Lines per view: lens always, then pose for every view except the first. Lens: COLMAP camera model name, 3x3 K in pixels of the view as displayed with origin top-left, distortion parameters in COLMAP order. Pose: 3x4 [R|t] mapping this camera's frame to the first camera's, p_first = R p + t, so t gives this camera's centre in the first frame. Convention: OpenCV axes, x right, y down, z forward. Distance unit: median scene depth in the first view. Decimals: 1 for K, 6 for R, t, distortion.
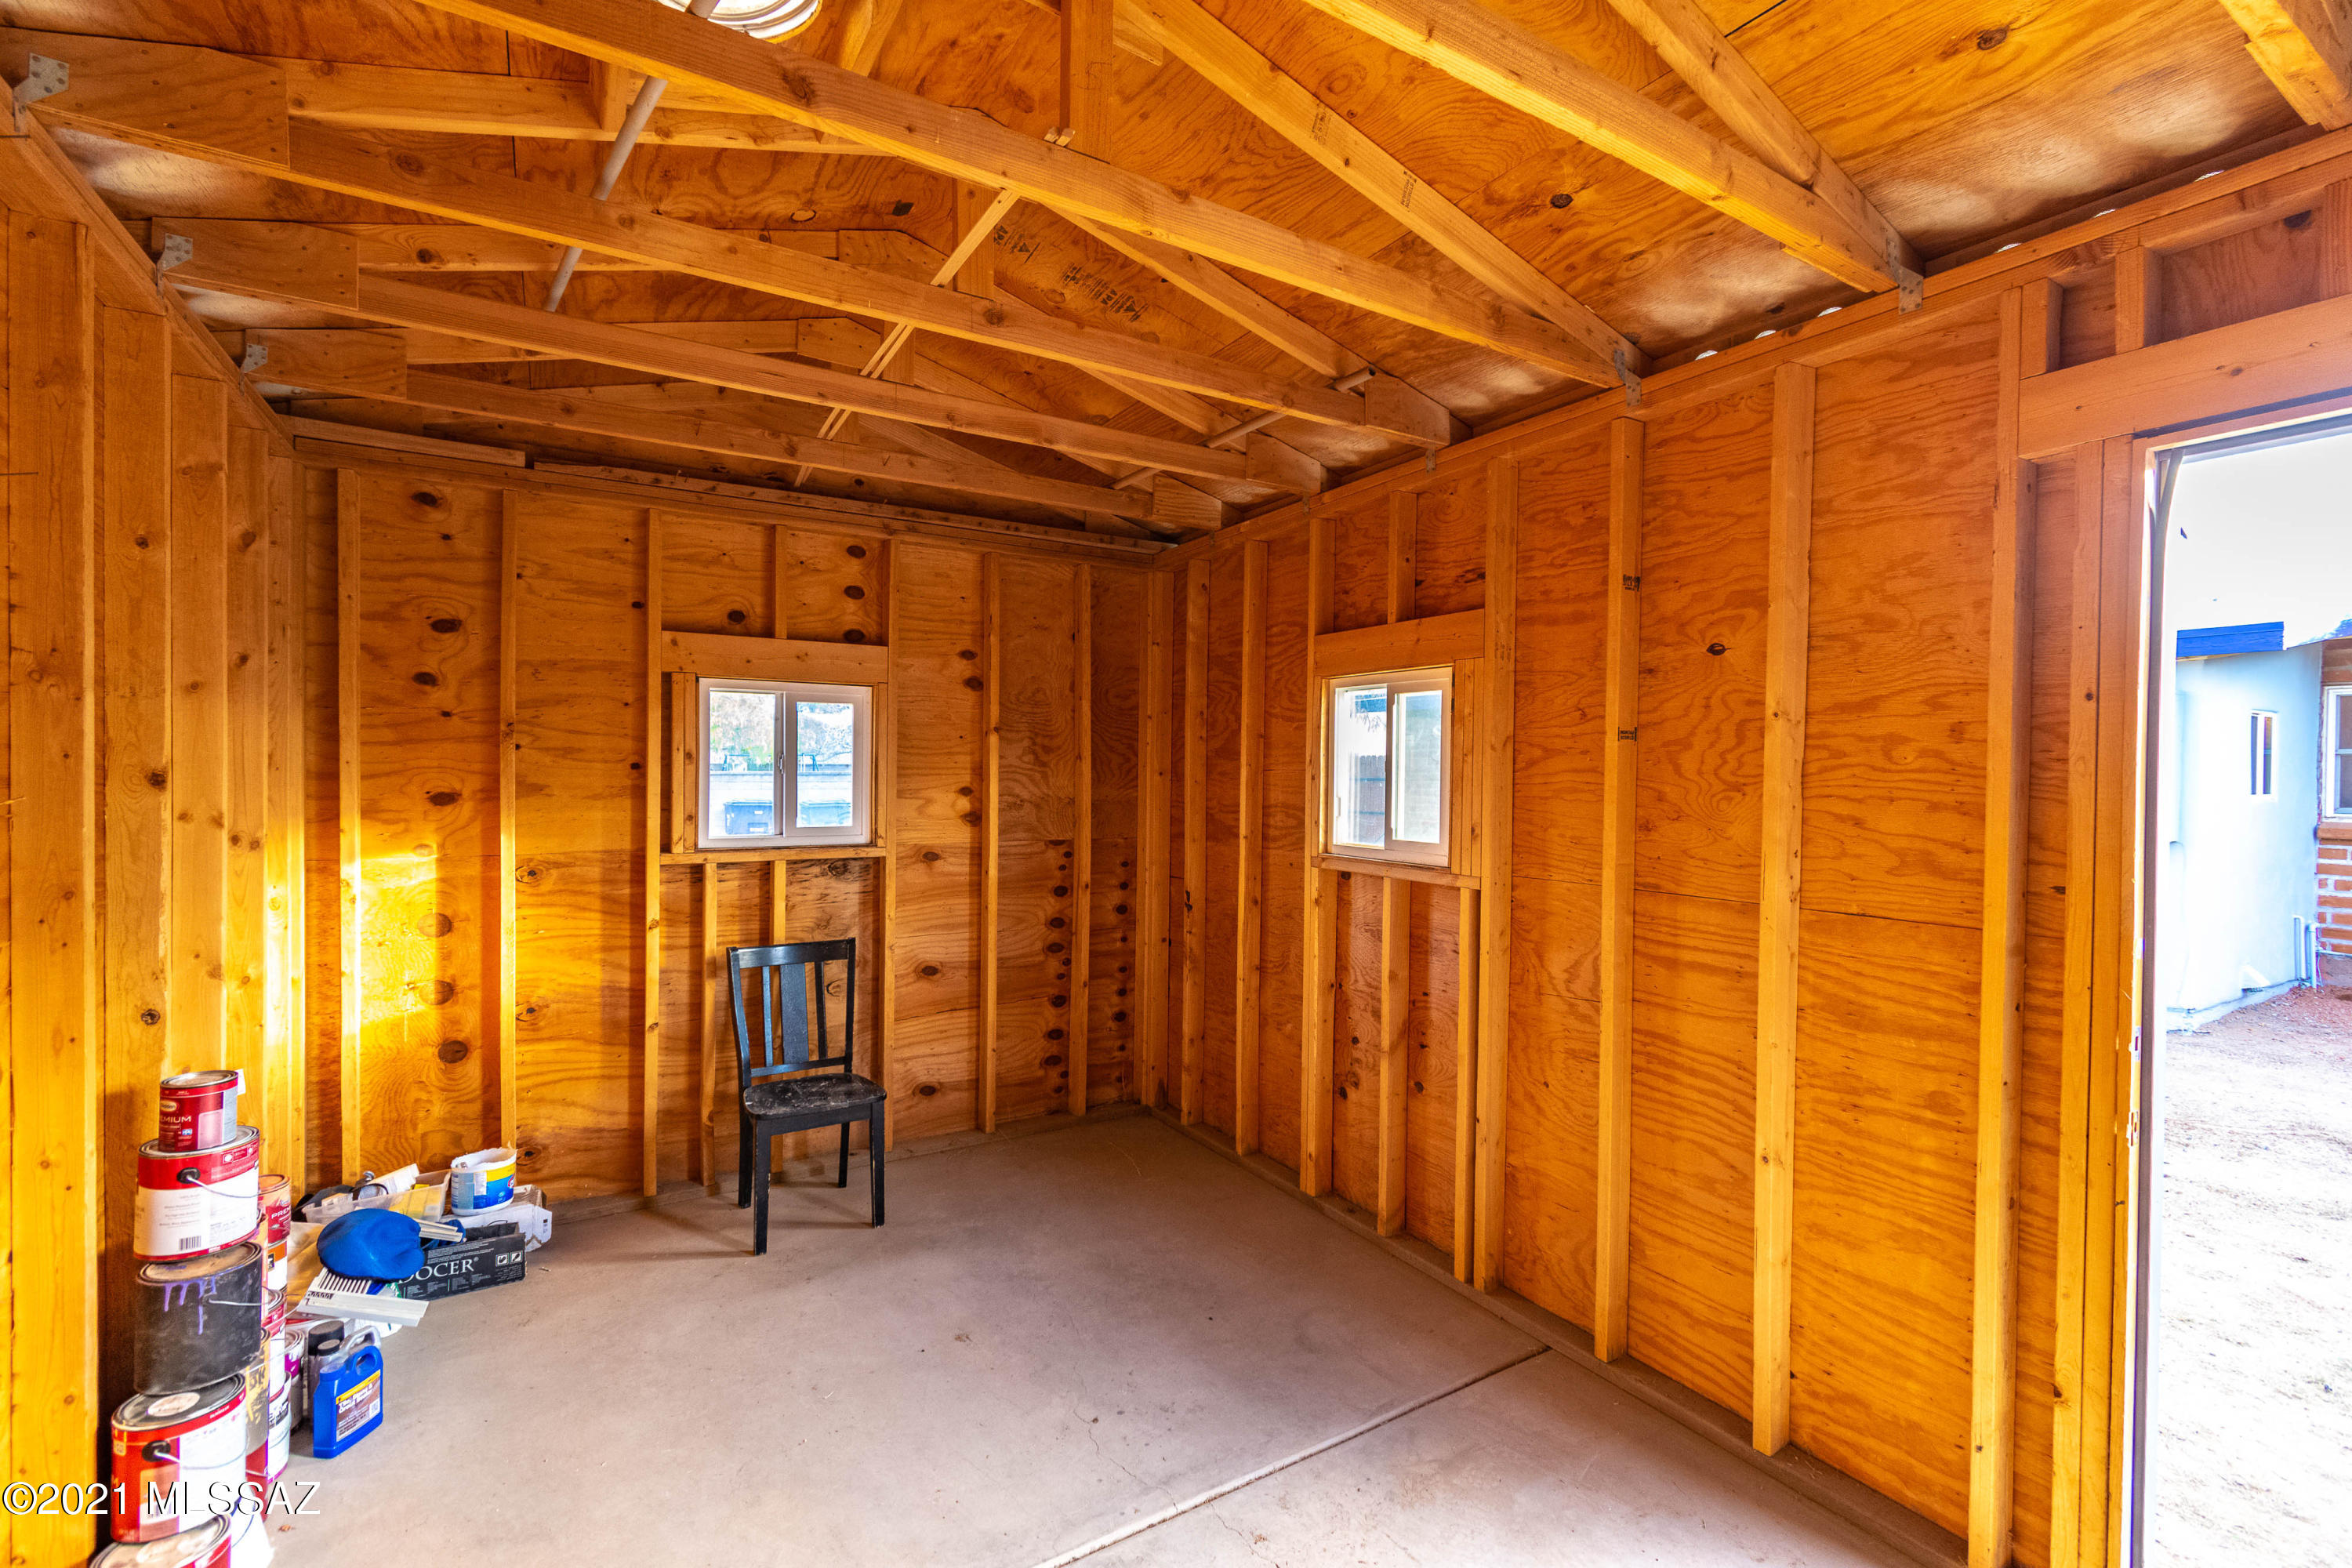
lens RADIAL K [[1039.2, 0, 1197.6], [0, 1039.2, 779.0], [0, 0, 1]] dist [-0.000098, 0.000523]
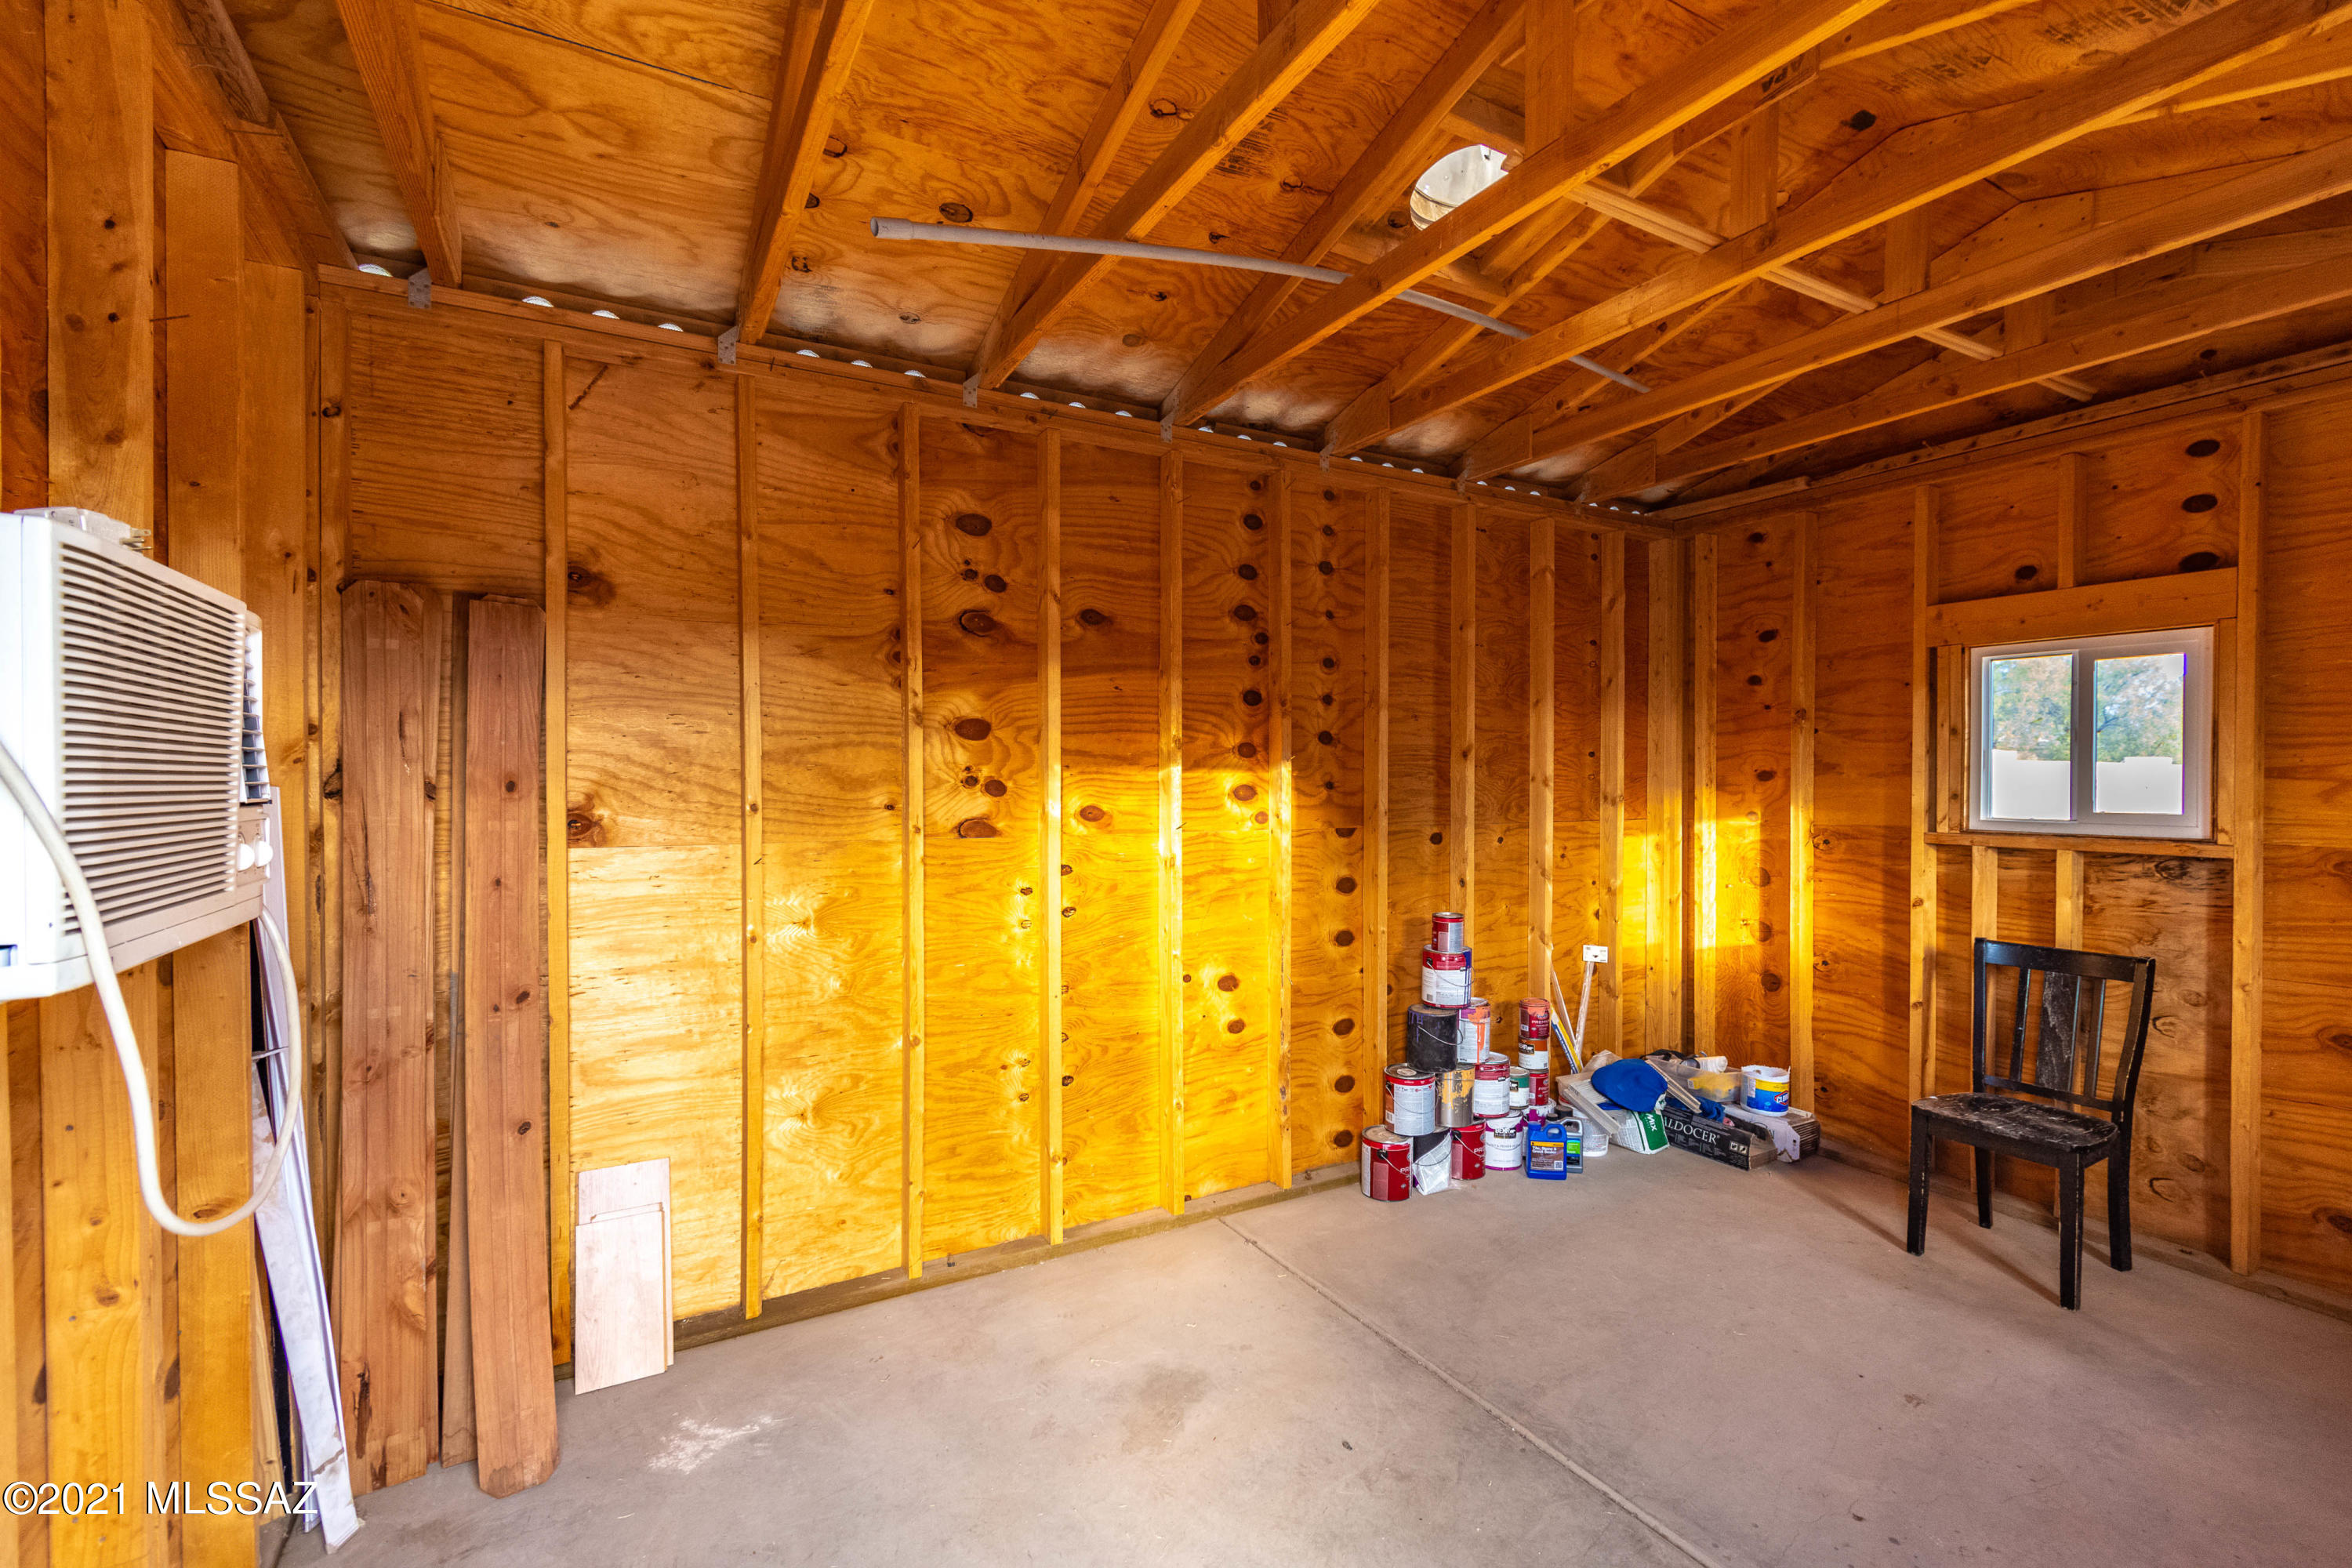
lens RADIAL K [[1039.2, 0, 1198.4], [0, 1039.2, 781.5], [0, 0, 1]] dist [-0.000098, 0.000523]
pose [[-0.044102, -0.004544, -0.999017, 0.525820], [-0.009831, 0.999943, -0.004115, 0.036604], [0.998979, 0.009640, -0.044144, 0.368321]]
